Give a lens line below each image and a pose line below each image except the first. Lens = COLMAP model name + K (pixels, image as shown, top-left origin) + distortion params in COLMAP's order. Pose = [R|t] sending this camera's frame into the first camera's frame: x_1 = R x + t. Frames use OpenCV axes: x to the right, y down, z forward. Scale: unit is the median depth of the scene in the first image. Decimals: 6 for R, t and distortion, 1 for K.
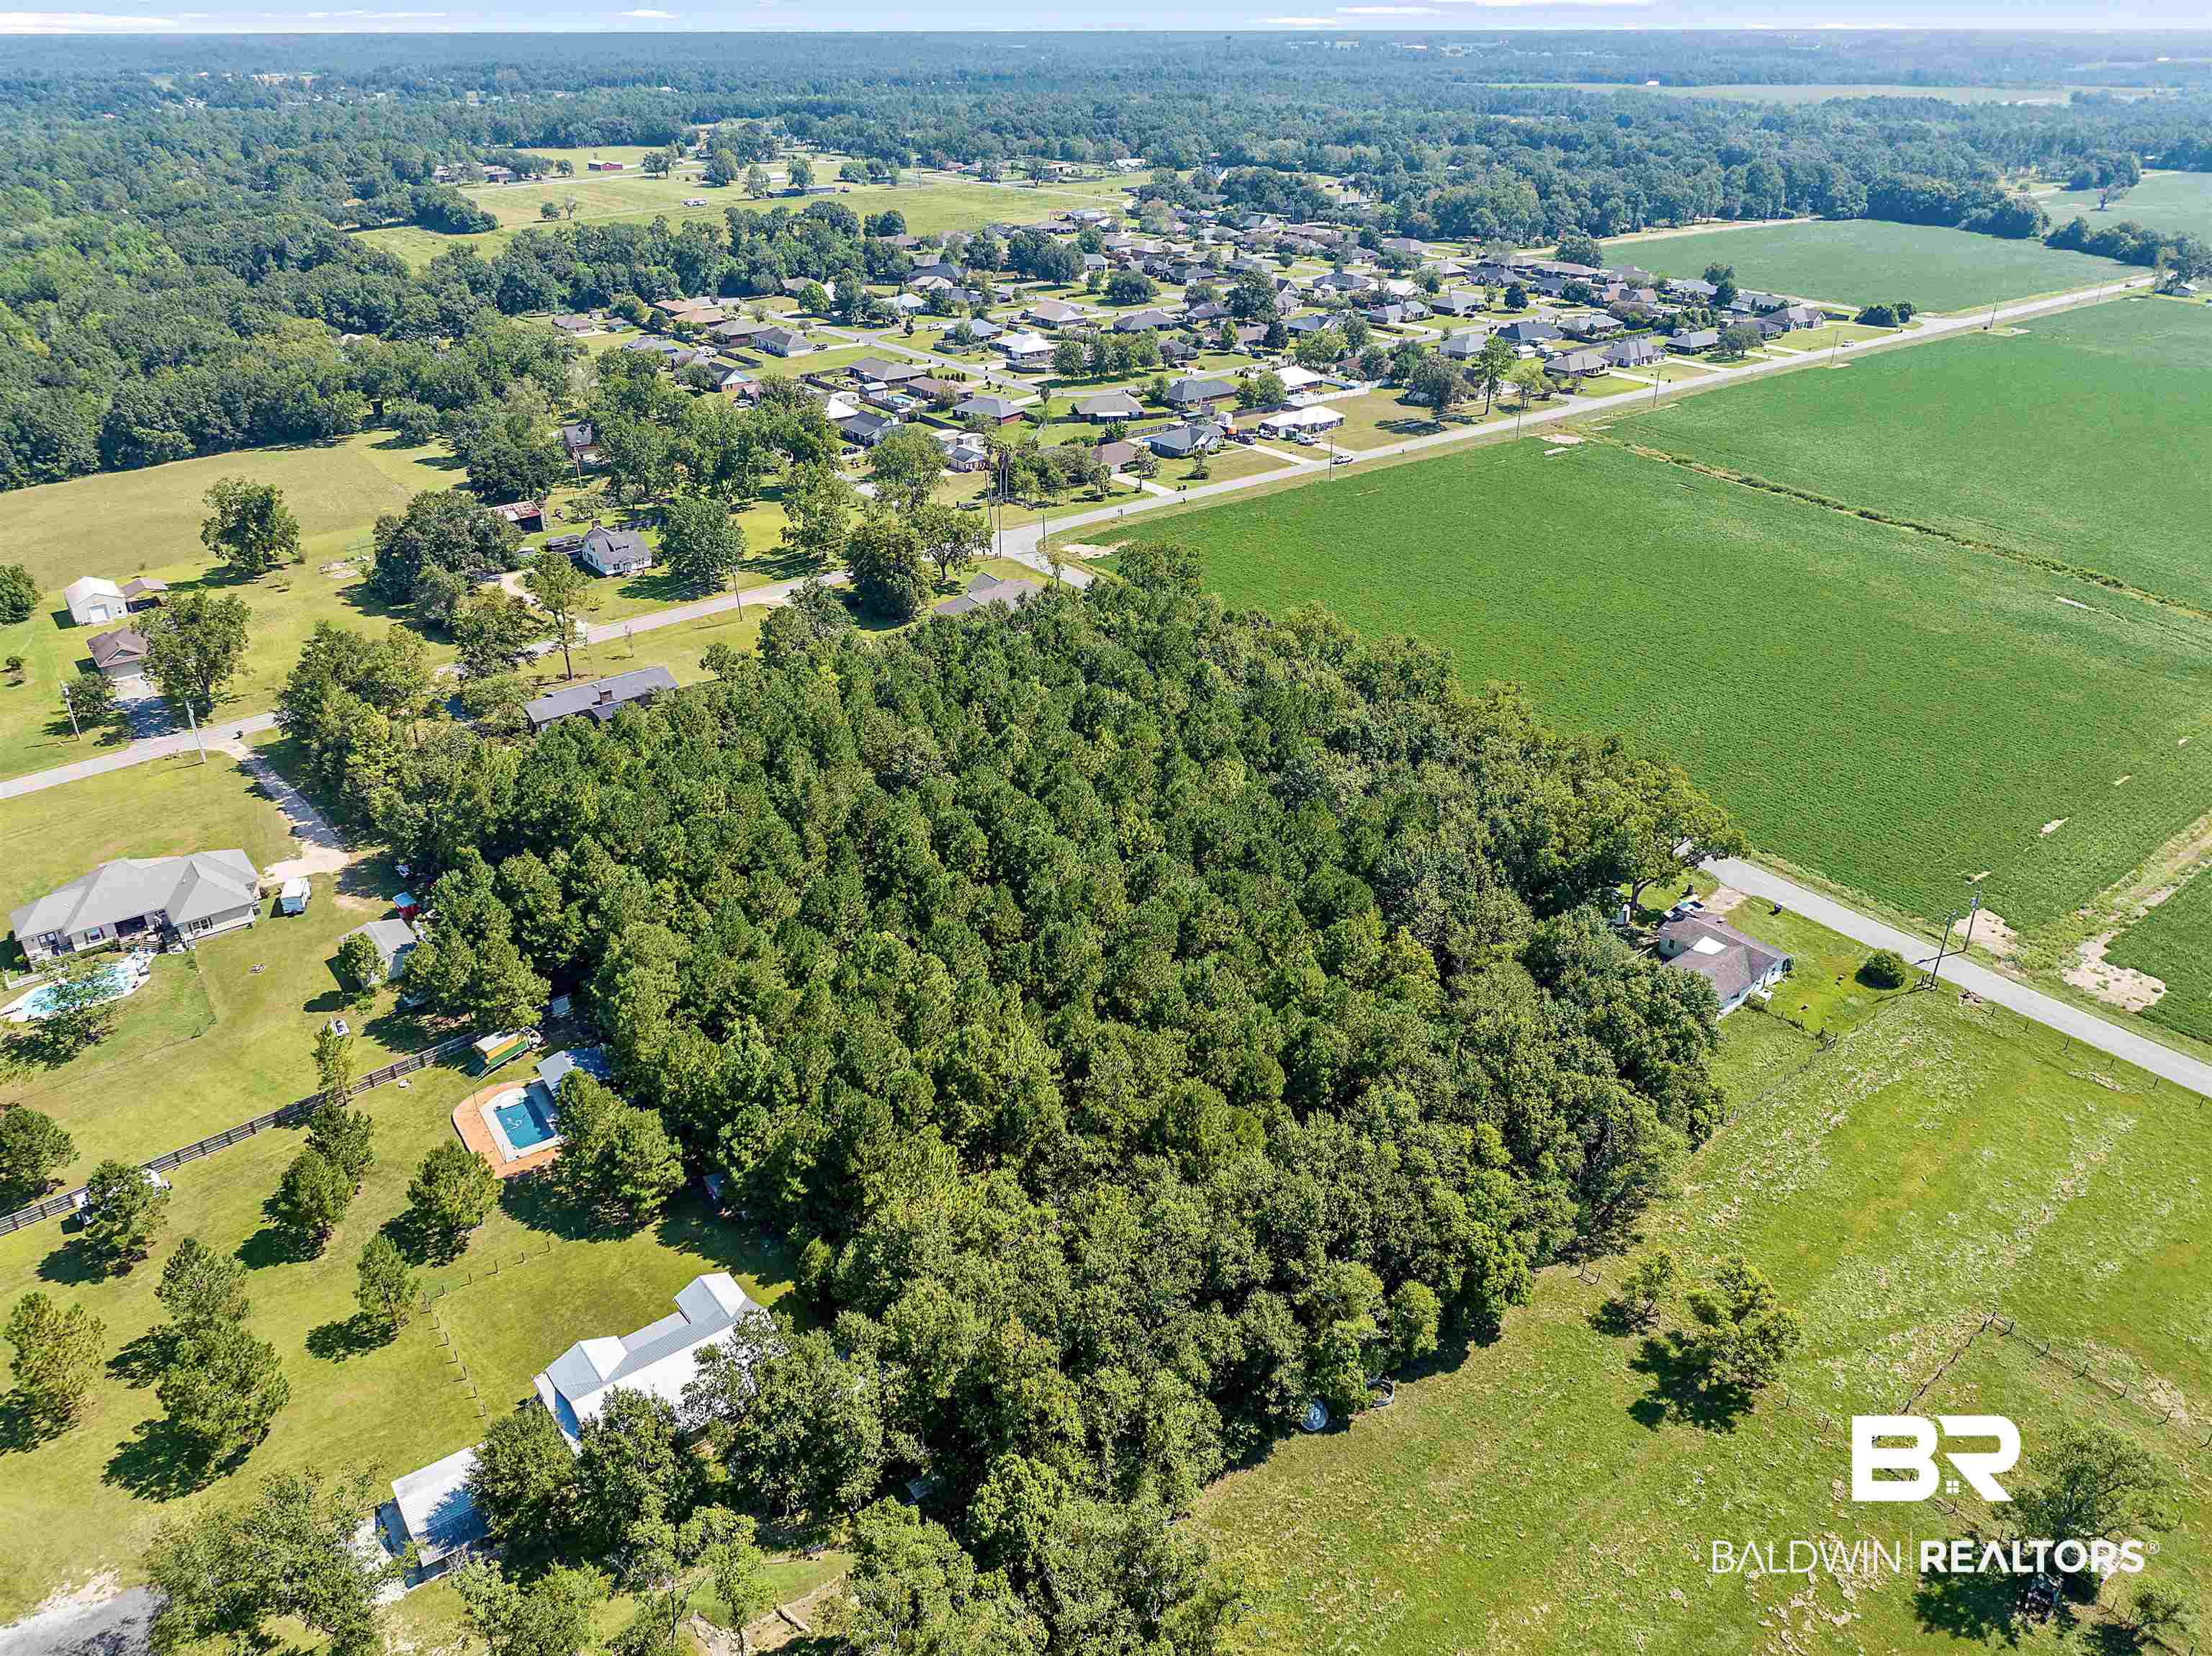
lens RADIAL K [[1617.7, 0, 1113.1], [0, 1617.7, 802.8], [0, 0, 1]] dist [-0.069685, 0.046595]
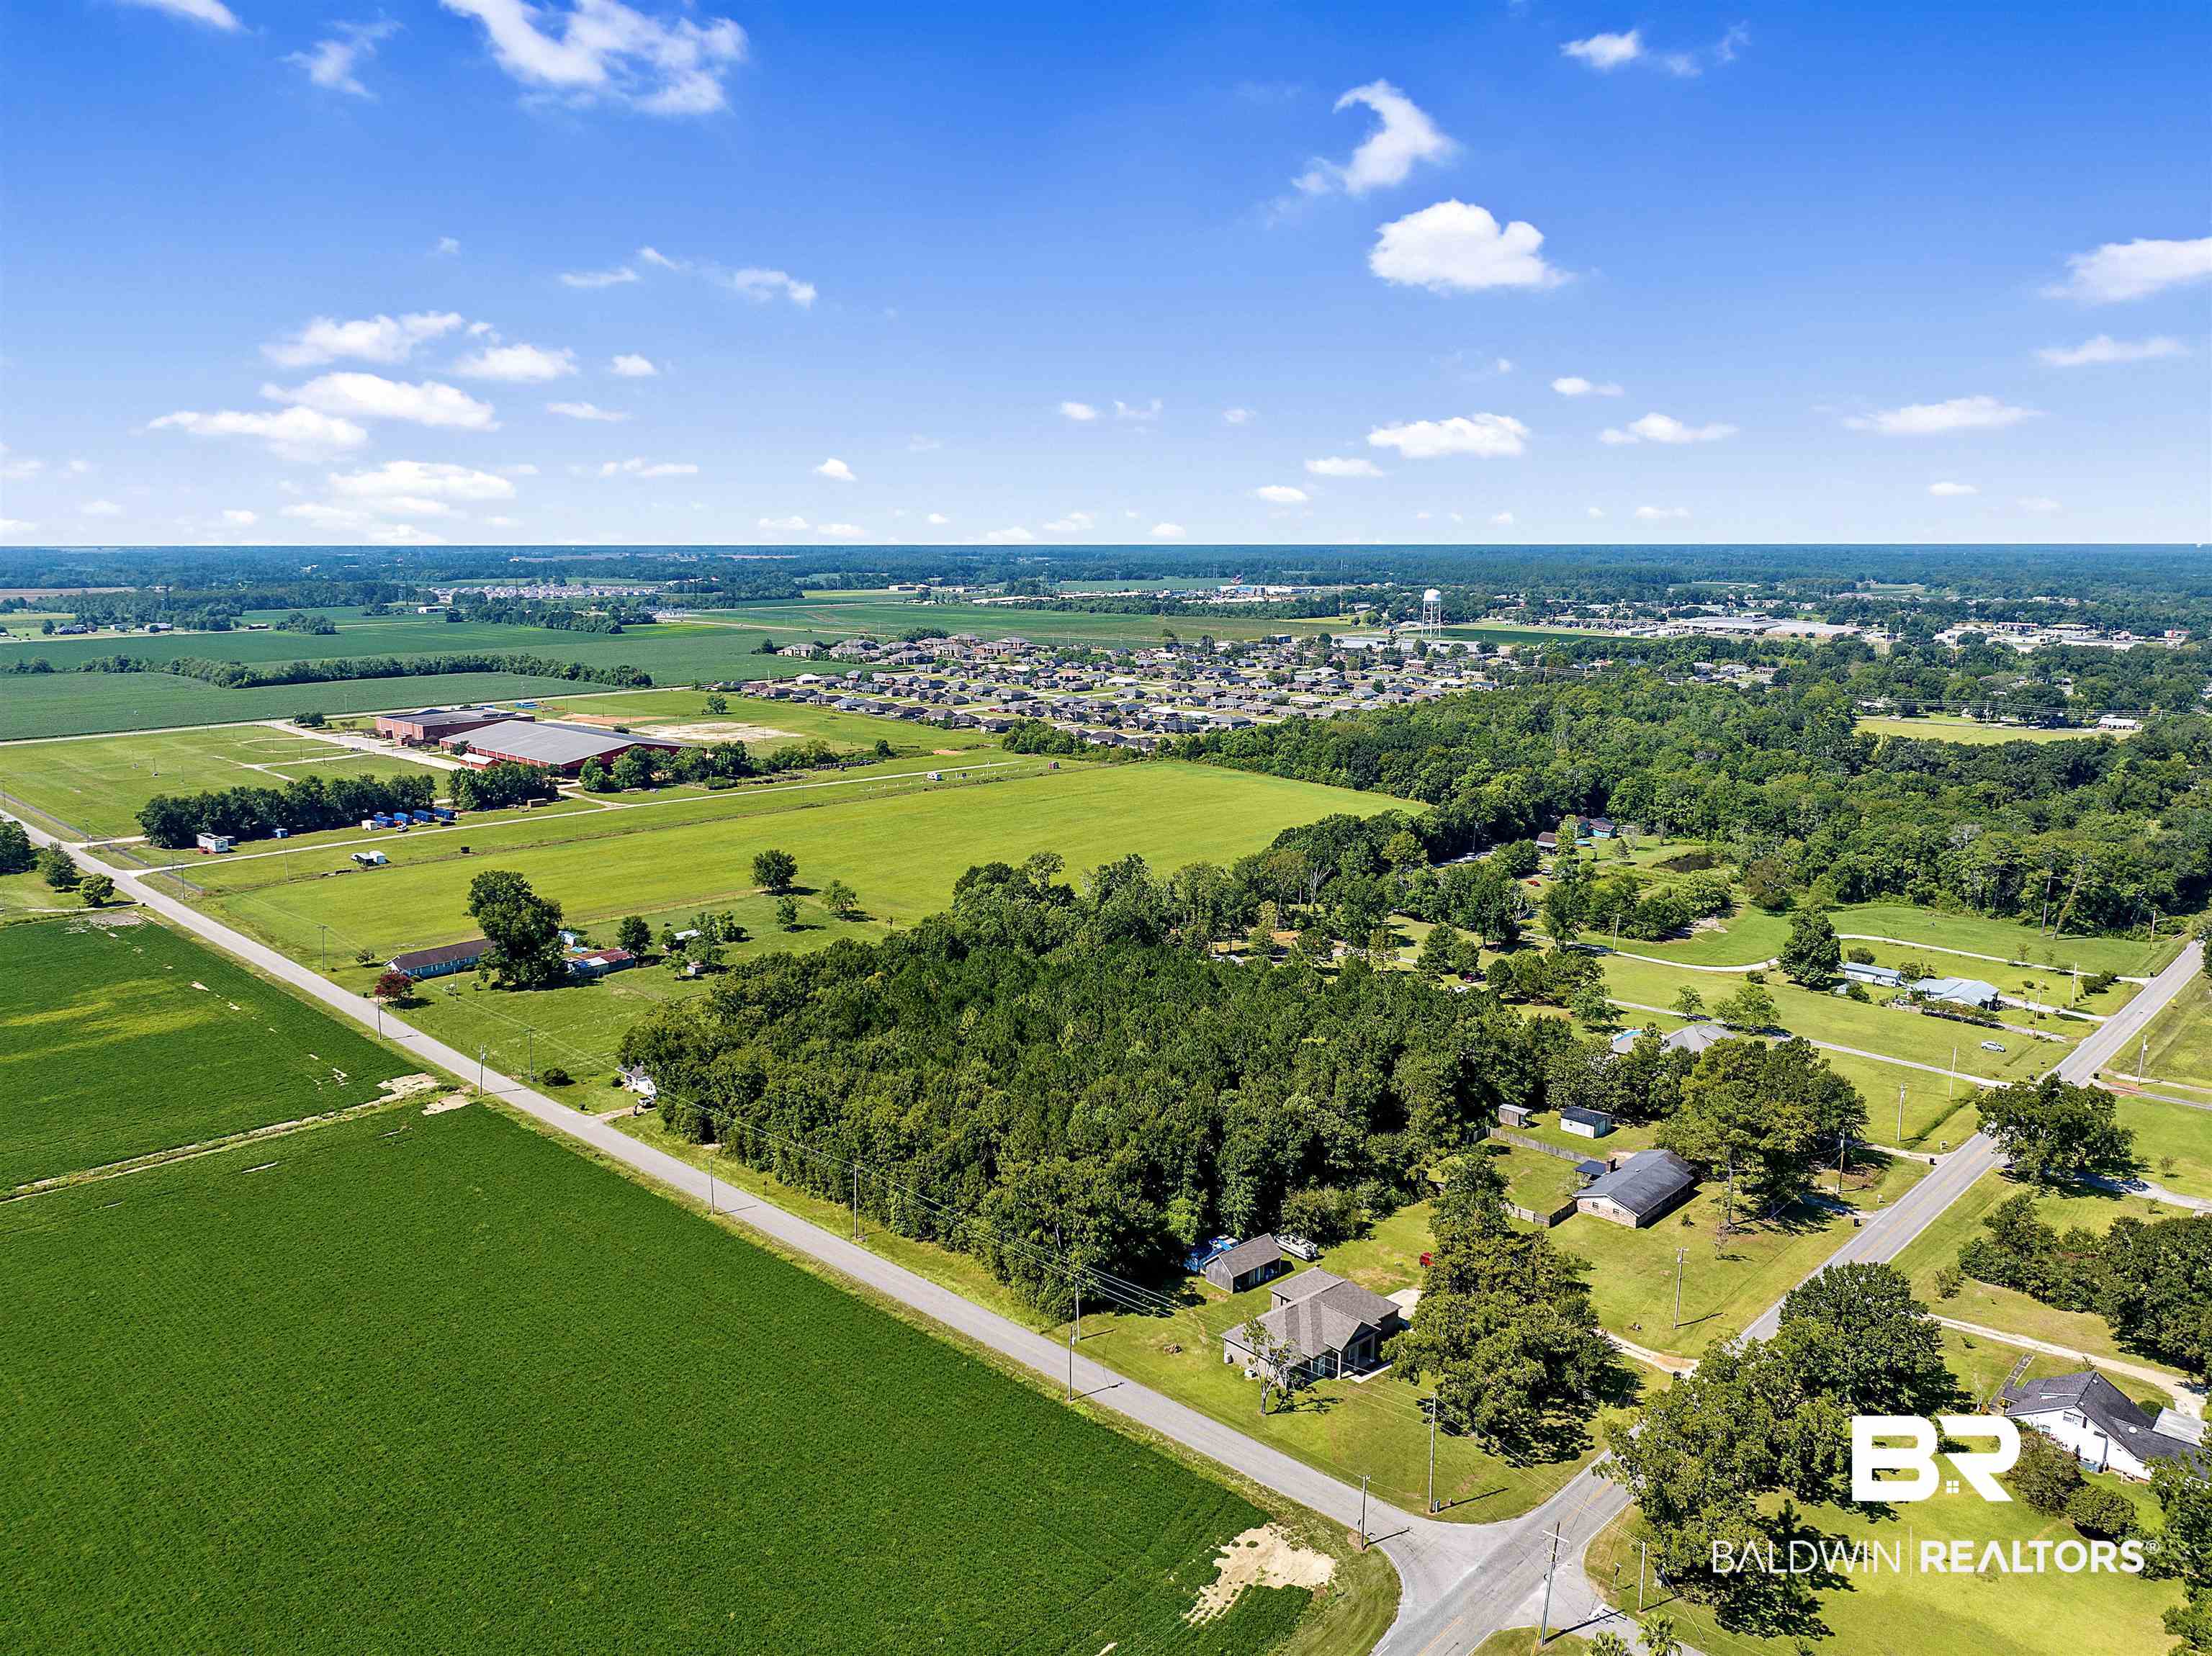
lens RADIAL K [[1586.1, 0, 1106.0], [0, 1586.1, 828.0], [0, 0, 1]] dist [-0.038177, -0.002744]
pose [[-0.987499, 0.030241, -0.154696, 0.117251], [-0.069122, 0.798941, 0.597424, -0.697733], [0.141659, 0.600648, -0.786864, 1.412990]]
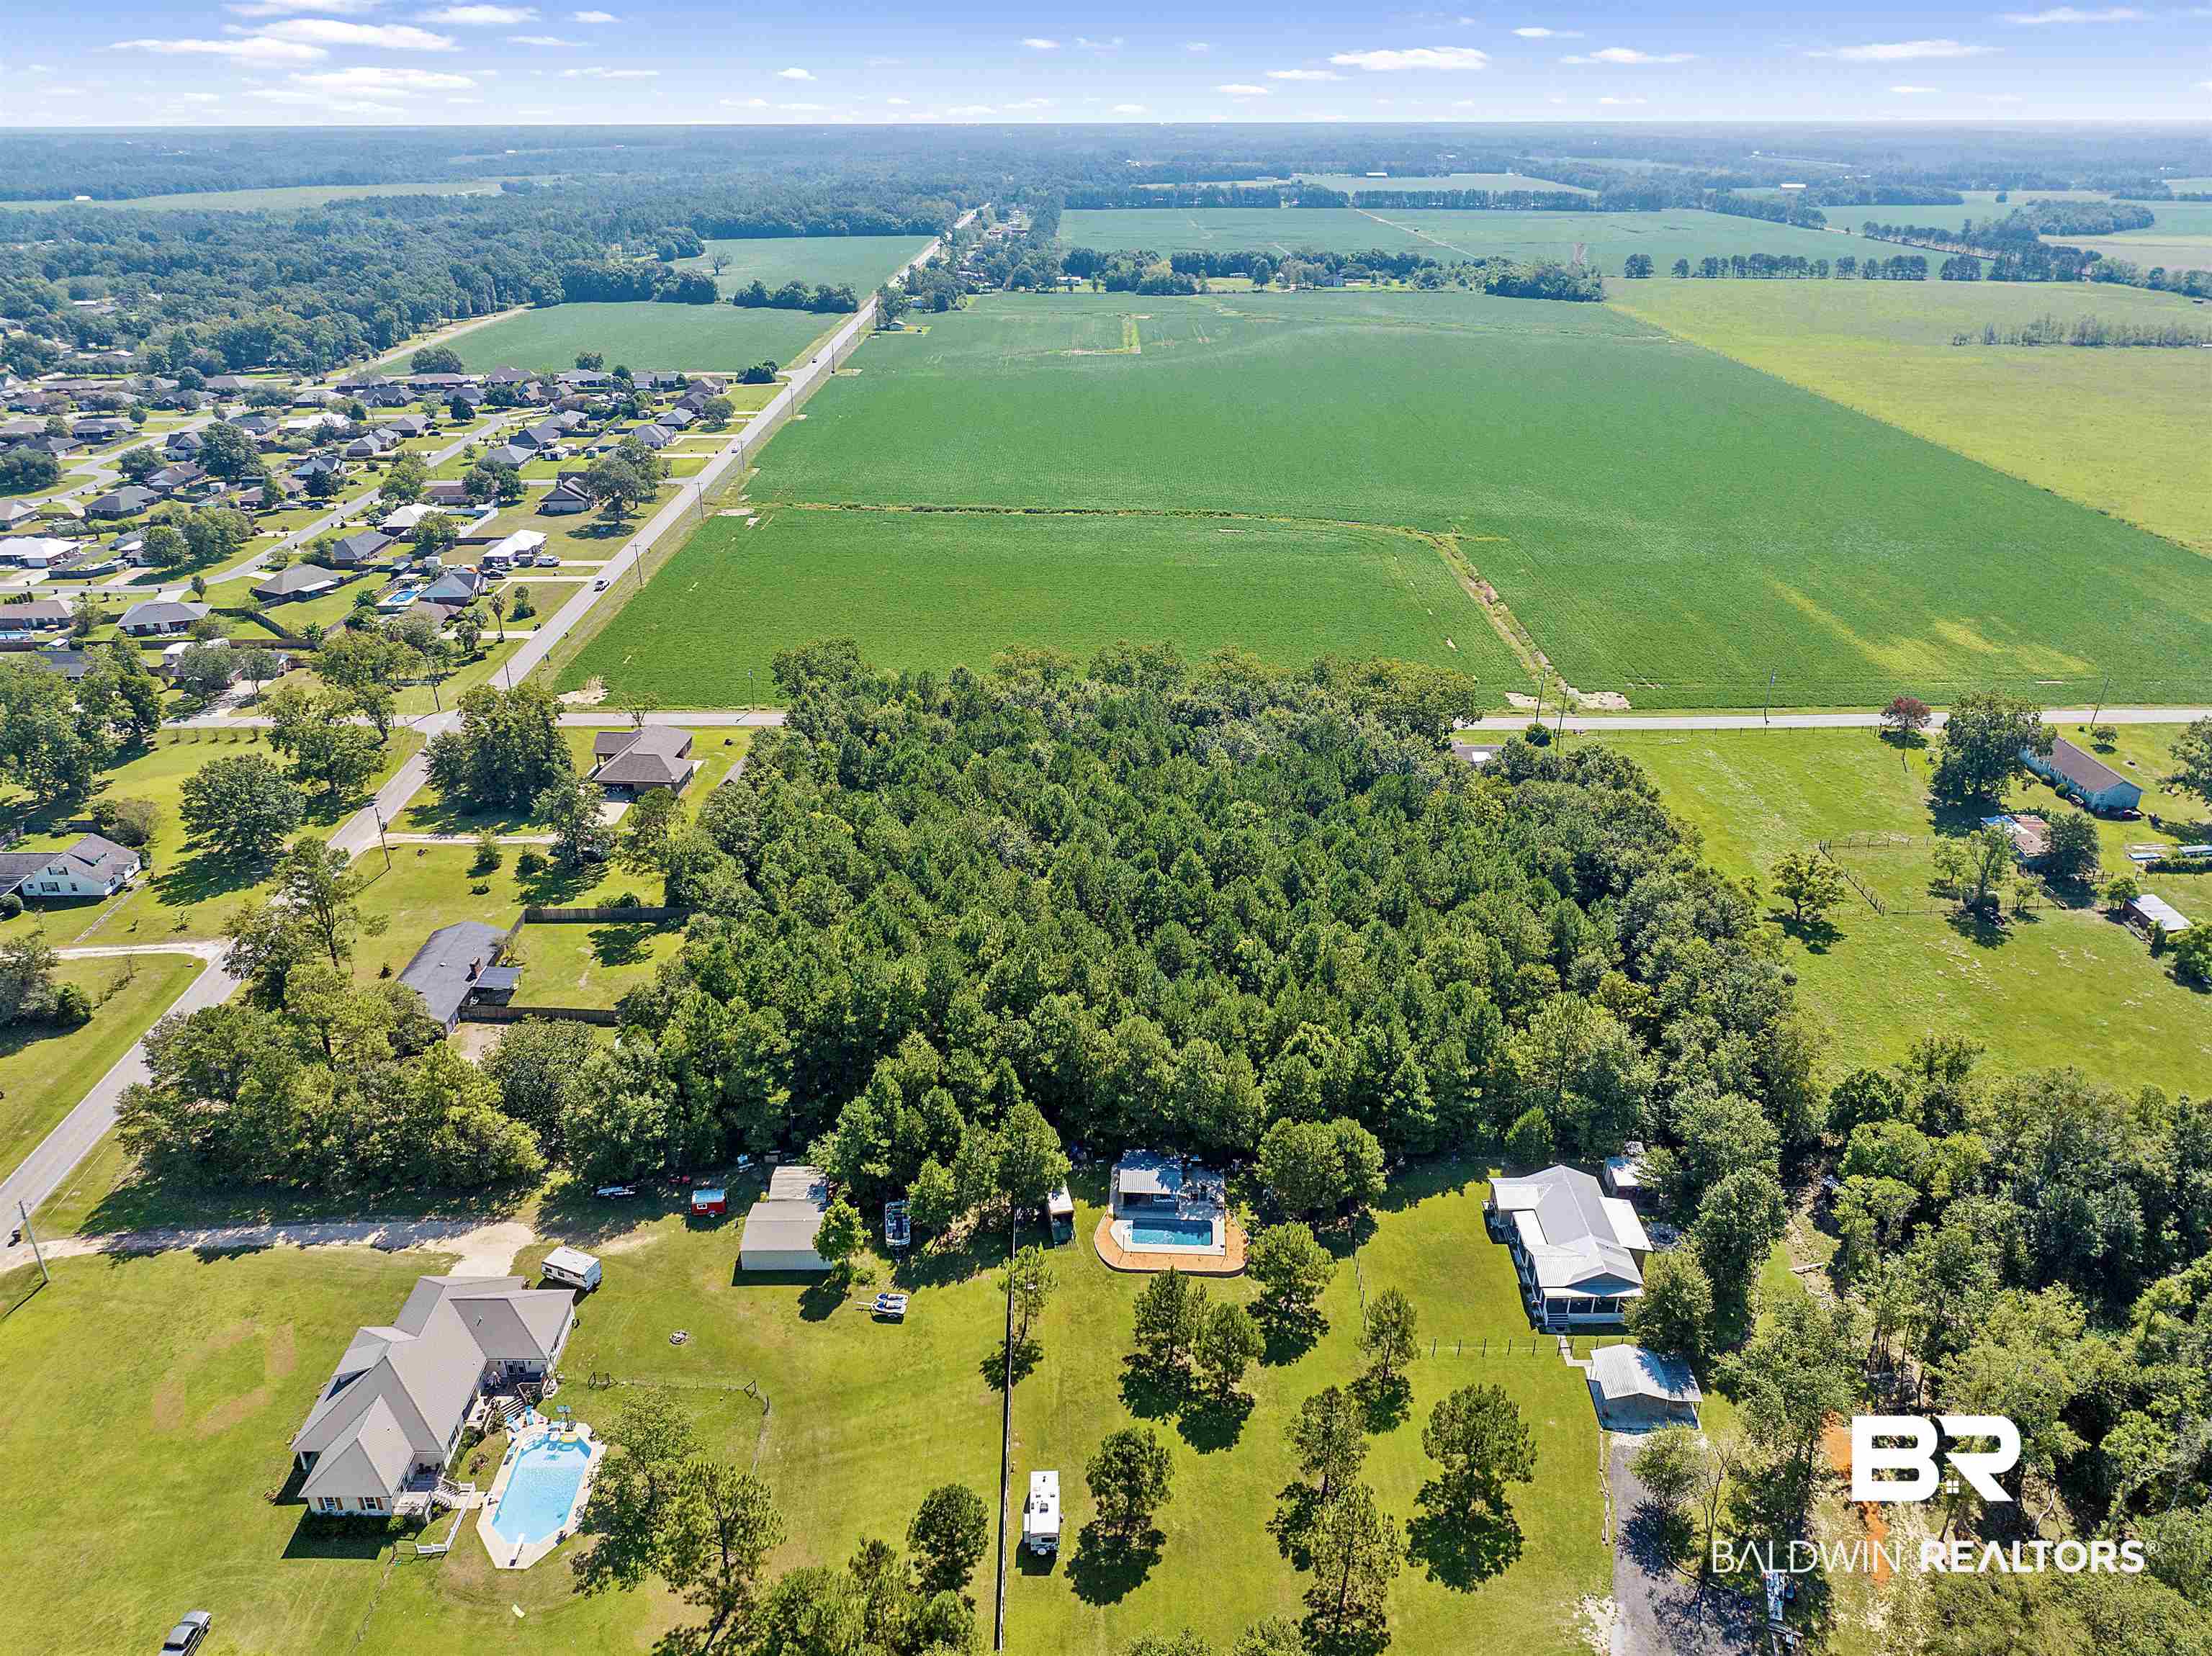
lens RADIAL K [[1576.6, 0, 1104.9], [0, 1576.6, 799.7], [0, 0, 1]] dist [-0.059727, 0.033174]
pose [[0.603222, -0.323146, 0.729178, -0.608570], [0.356027, 0.927201, 0.116375, -0.111410], [-0.713701, 0.189406, 0.674357, 0.176854]]
